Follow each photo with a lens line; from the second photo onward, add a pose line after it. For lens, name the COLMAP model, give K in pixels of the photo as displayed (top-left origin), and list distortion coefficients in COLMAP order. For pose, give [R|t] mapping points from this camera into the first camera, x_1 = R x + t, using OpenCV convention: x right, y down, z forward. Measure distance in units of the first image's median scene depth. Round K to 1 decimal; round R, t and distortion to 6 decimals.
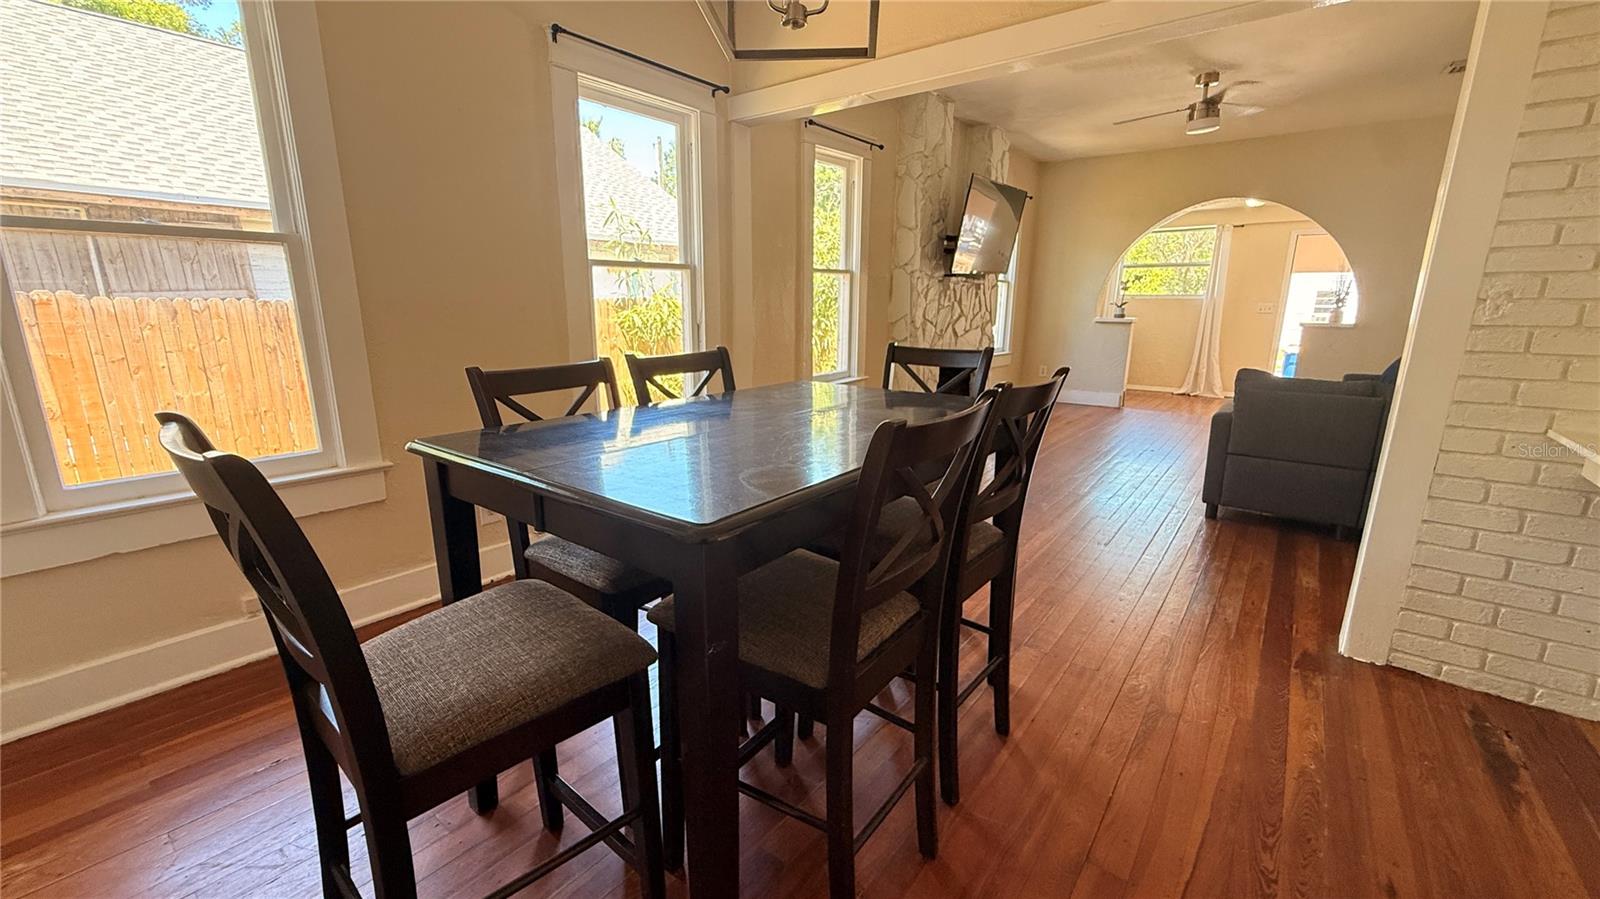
lens RADIAL K [[637.3, 0, 800.3], [0, 637.3, 443.9], [0, 0, 1]] dist [-0.000669, 0.000151]
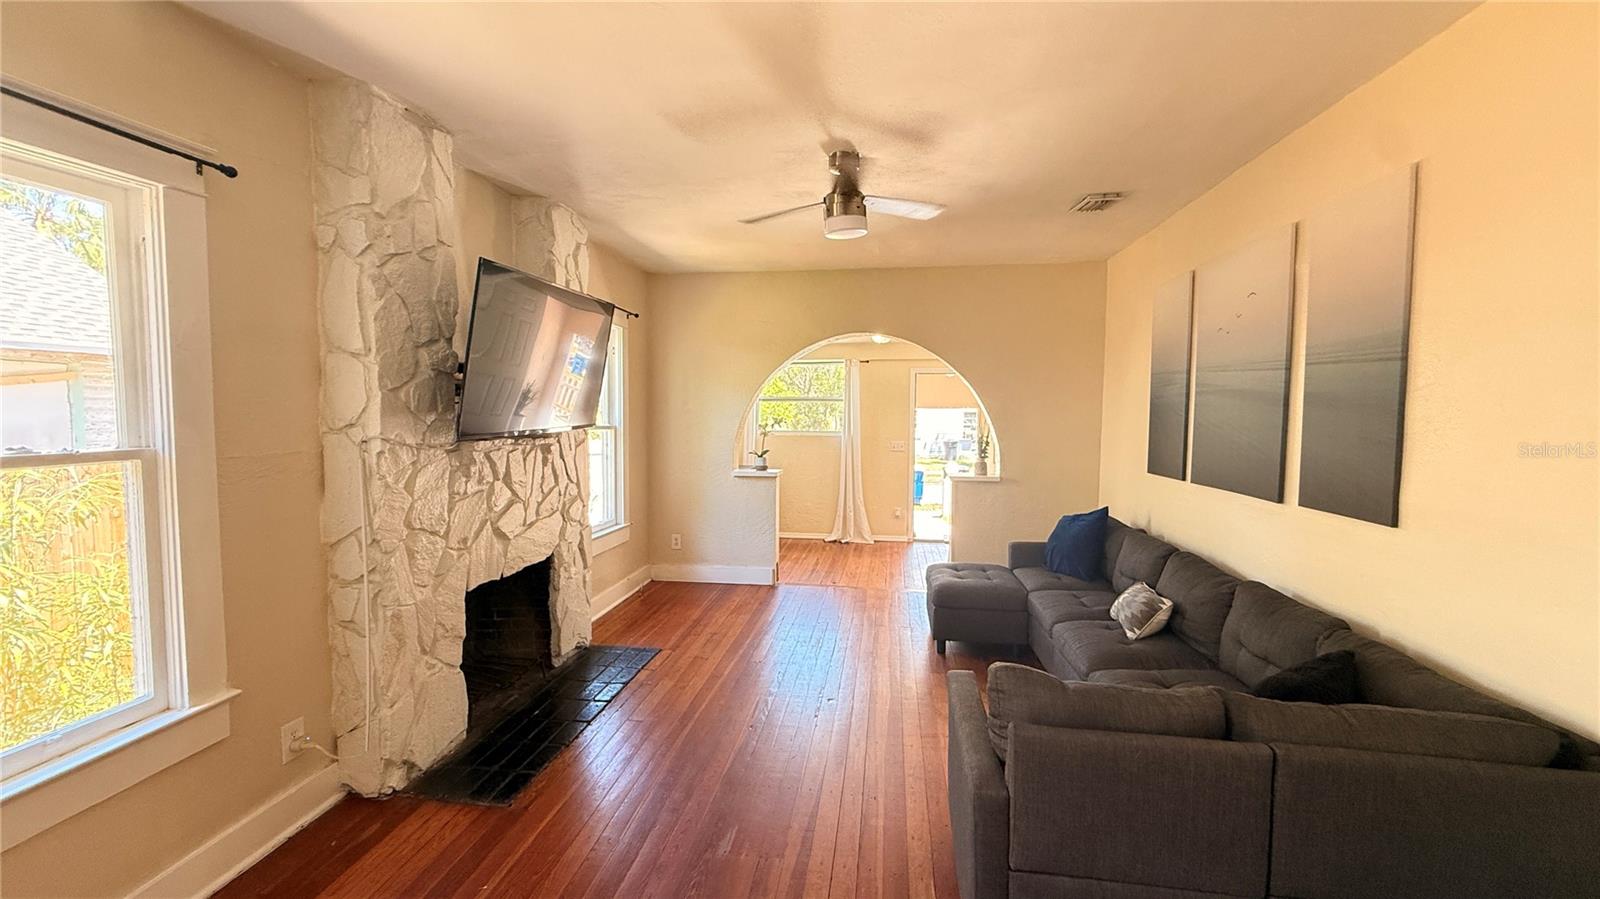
lens RADIAL K [[637.3, 0, 795.3], [0, 637.3, 447.9], [0, 0, 1]] dist [-0.000669, 0.000151]
pose [[0.872156, -0.028359, 0.488405, 0.195757], [0.108824, 0.984553, -0.137162, -0.143169], [-0.476970, 0.172777, 0.861770, 0.378902]]
